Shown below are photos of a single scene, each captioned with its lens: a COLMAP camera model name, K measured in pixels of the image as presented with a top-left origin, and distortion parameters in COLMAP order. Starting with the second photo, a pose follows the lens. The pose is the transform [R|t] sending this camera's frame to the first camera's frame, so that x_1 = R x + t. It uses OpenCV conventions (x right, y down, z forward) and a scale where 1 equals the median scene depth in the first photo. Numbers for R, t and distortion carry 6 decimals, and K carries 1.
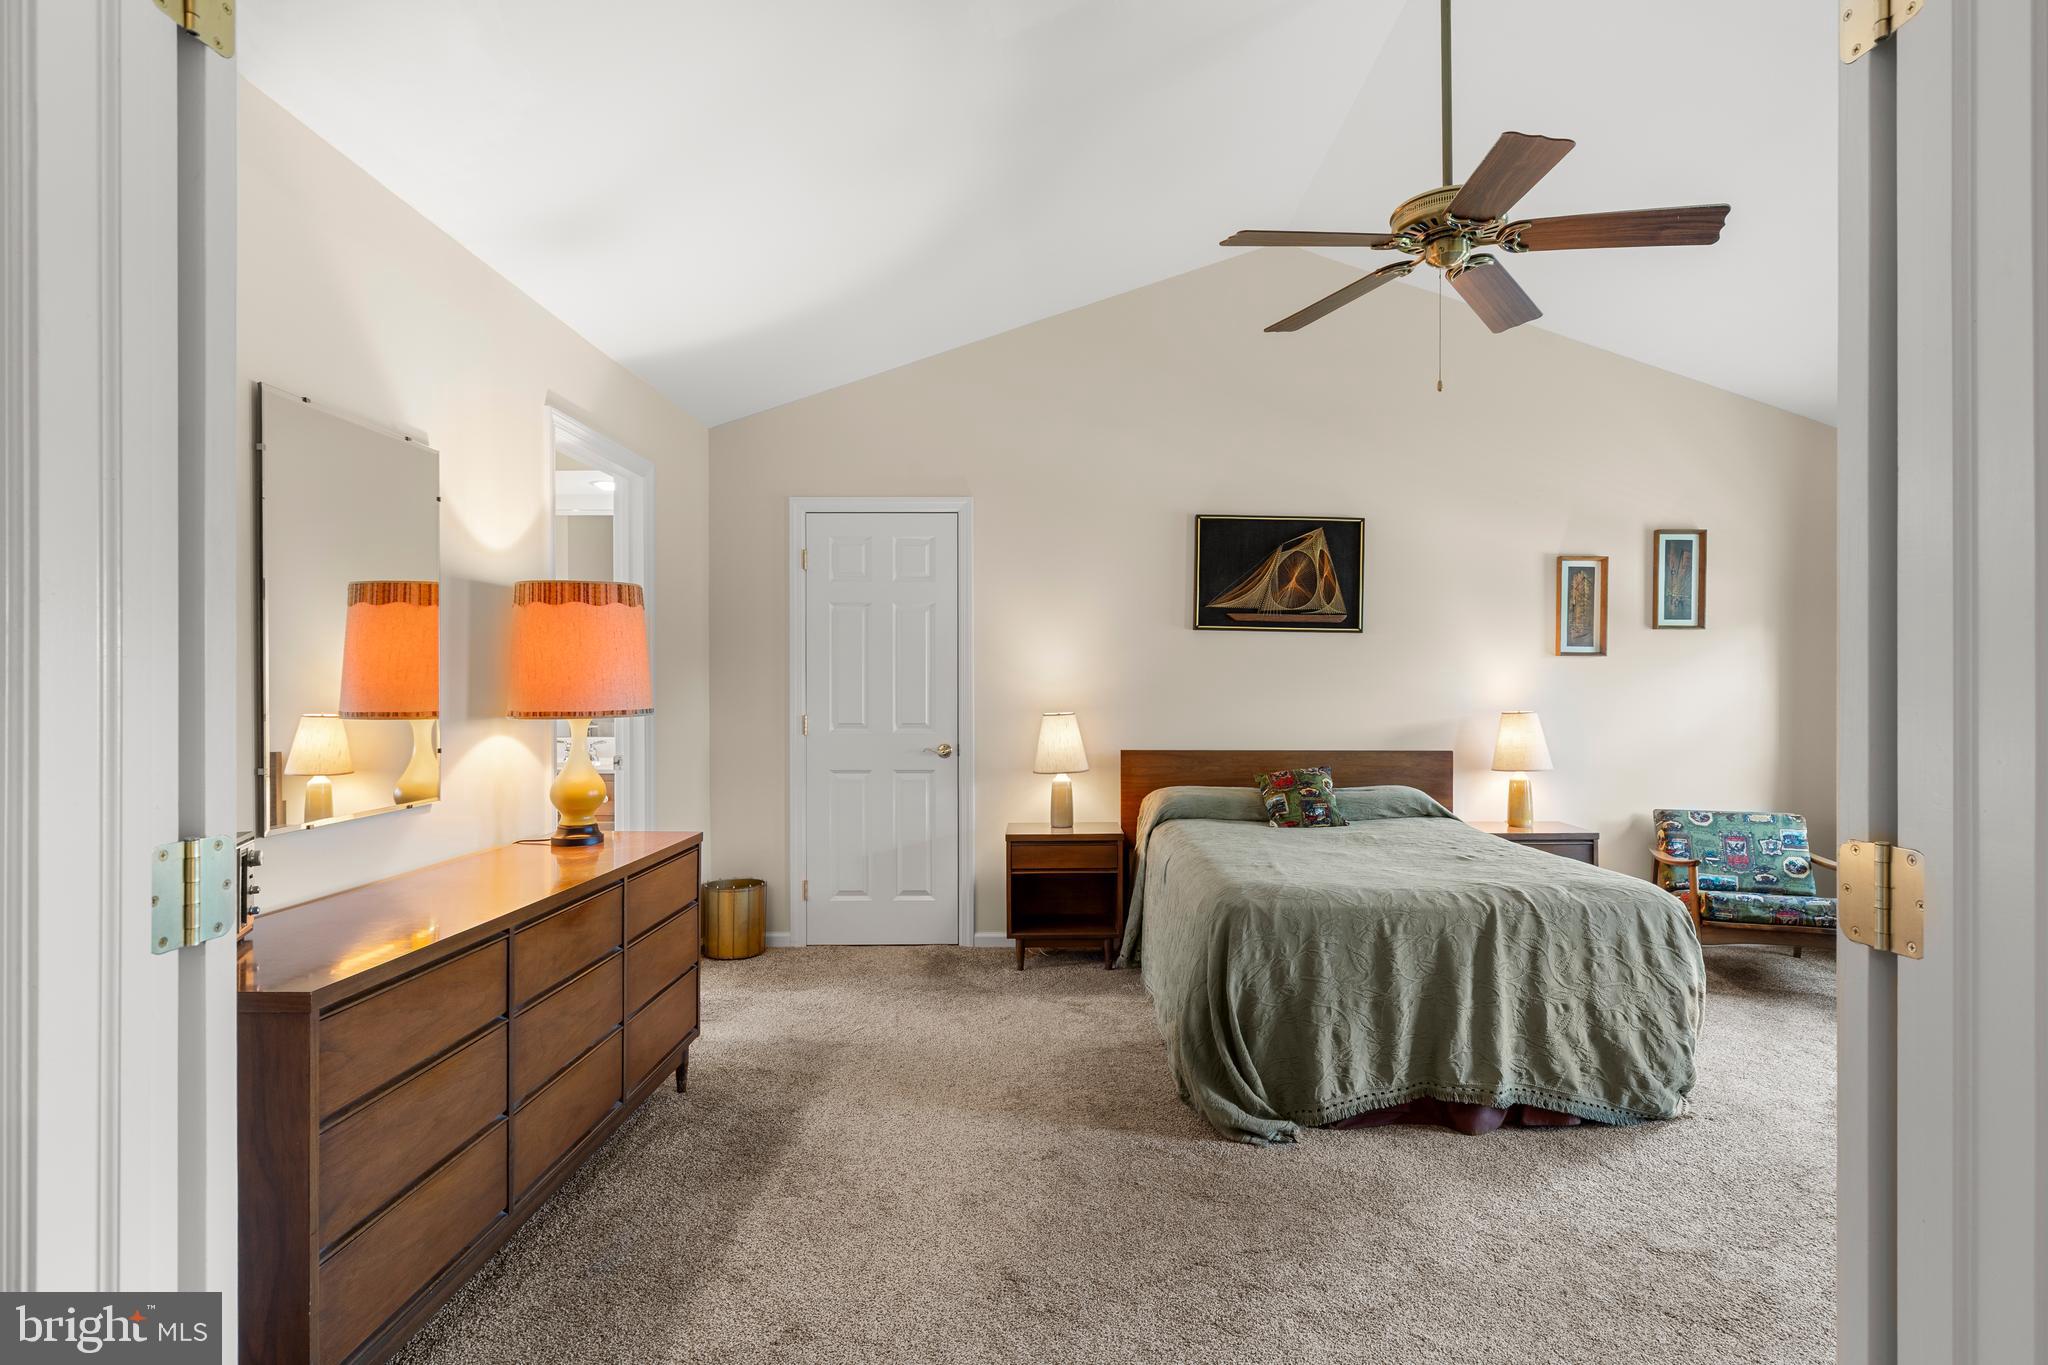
lens RADIAL K [[1002.4, 0, 1040.8], [0, 1002.4, 672.8], [0, 0, 1]] dist [-0.000009, -0.001653]
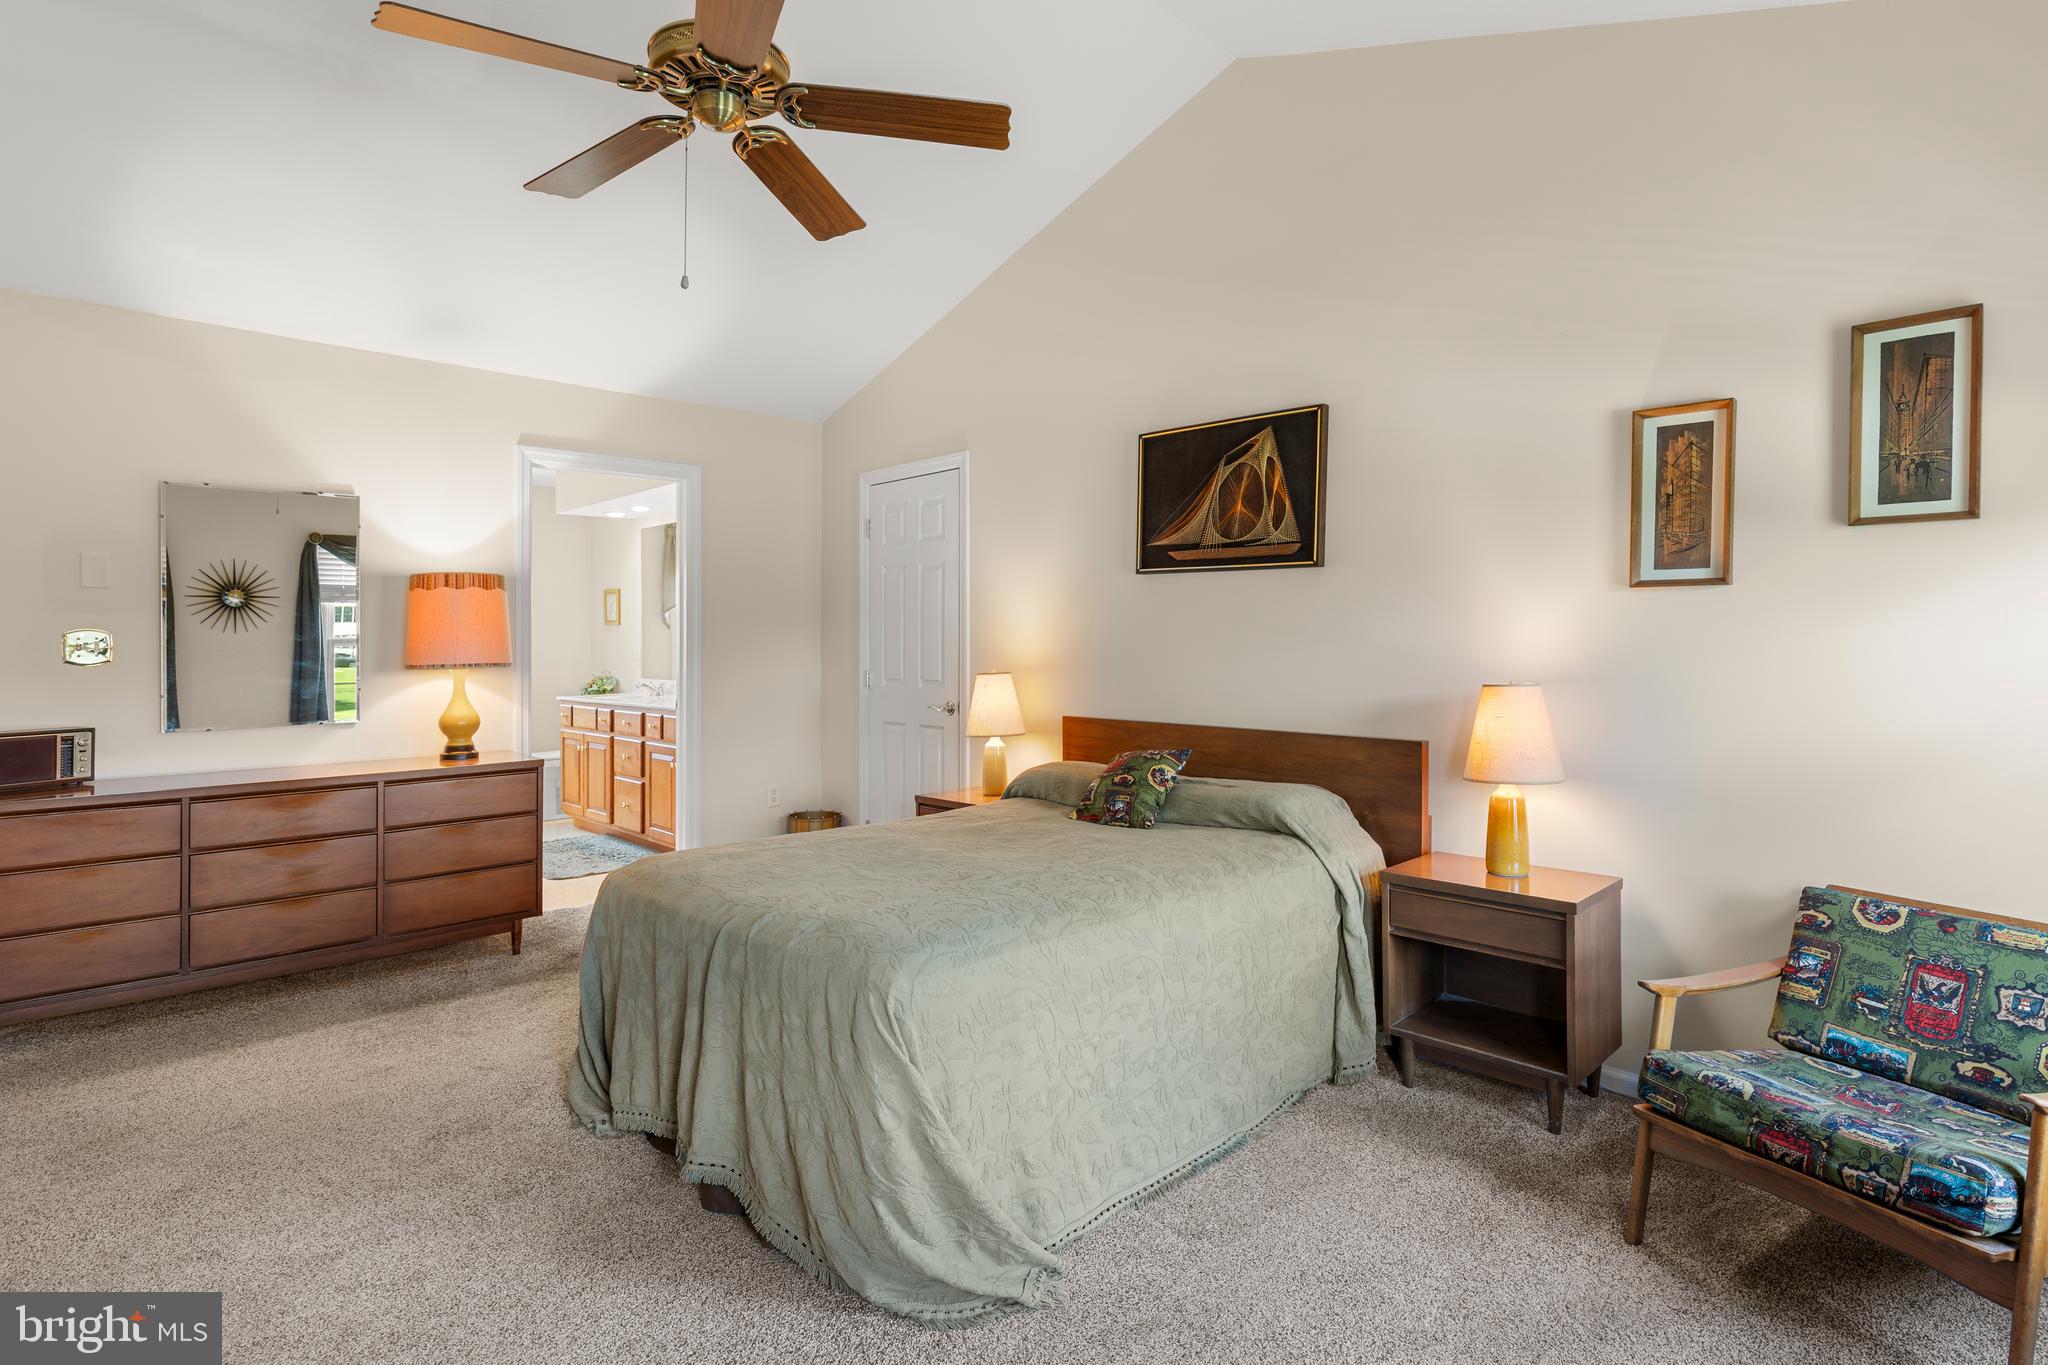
lens RADIAL K [[1002.4, 0, 1041.5], [0, 1002.4, 633.7], [0, 0, 1]] dist [-0.000009, -0.001653]
pose [[0.706348, -0.009462, -0.707801, 0.717108], [0.014335, 0.999897, 0.000939, 0.004156], [0.707719, -0.010810, 0.706411, 0.380324]]
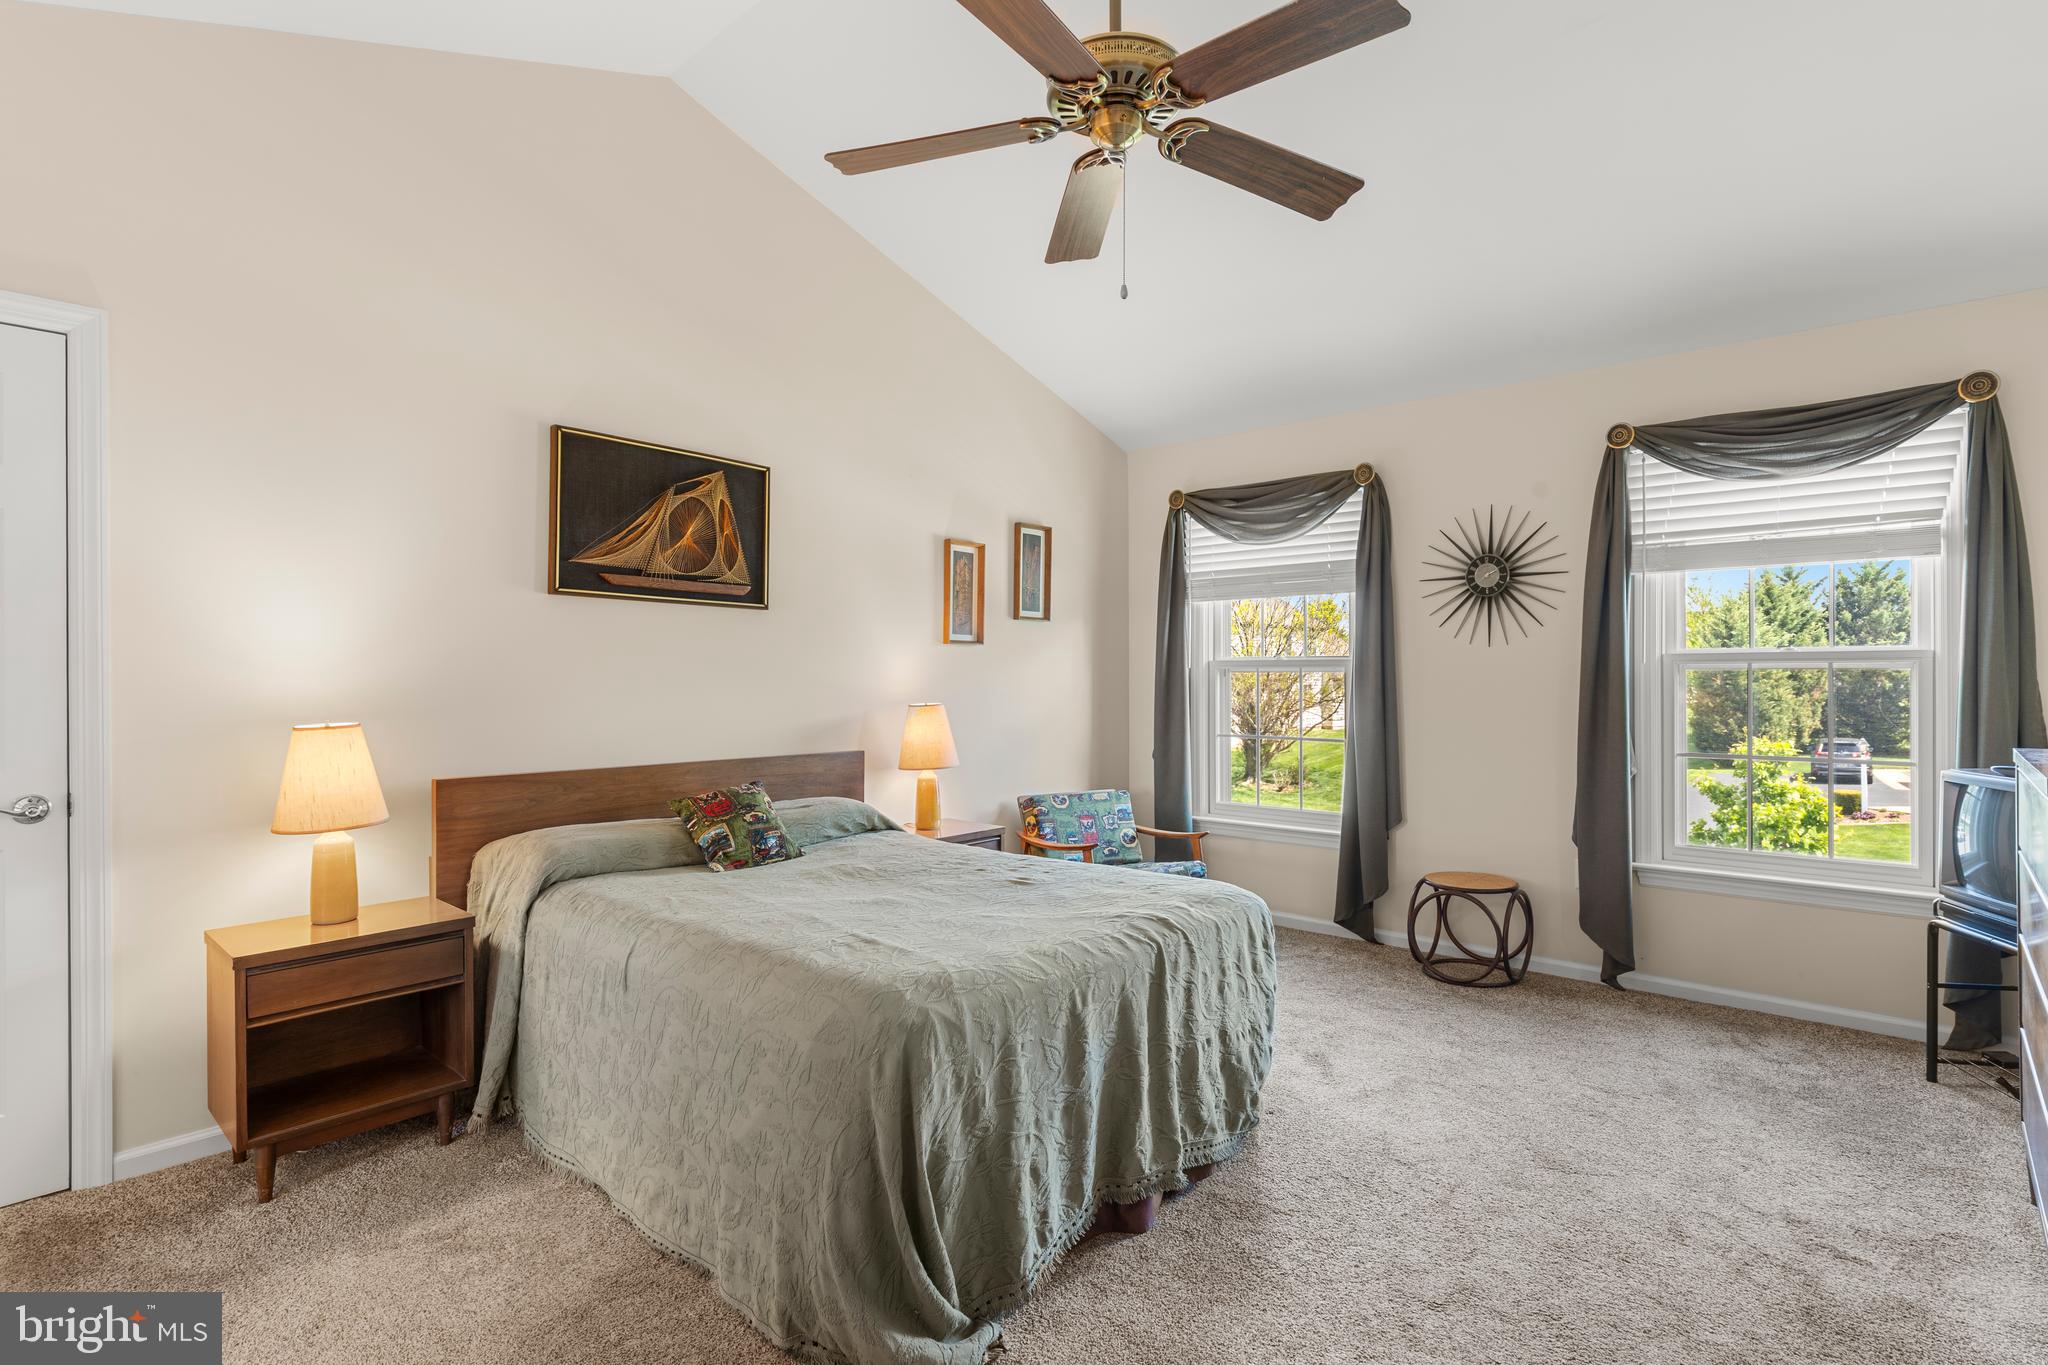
lens RADIAL K [[1002.4, 0, 1034.4], [0, 1002.4, 672.3], [0, 0, 1]] dist [-0.000009, -0.001653]
pose [[0.670350, 0.000242, 0.742045, -0.138515], [-0.007369, 0.999953, 0.006331, 0.003720], [-0.742008, -0.009712, 0.670320, 0.318603]]
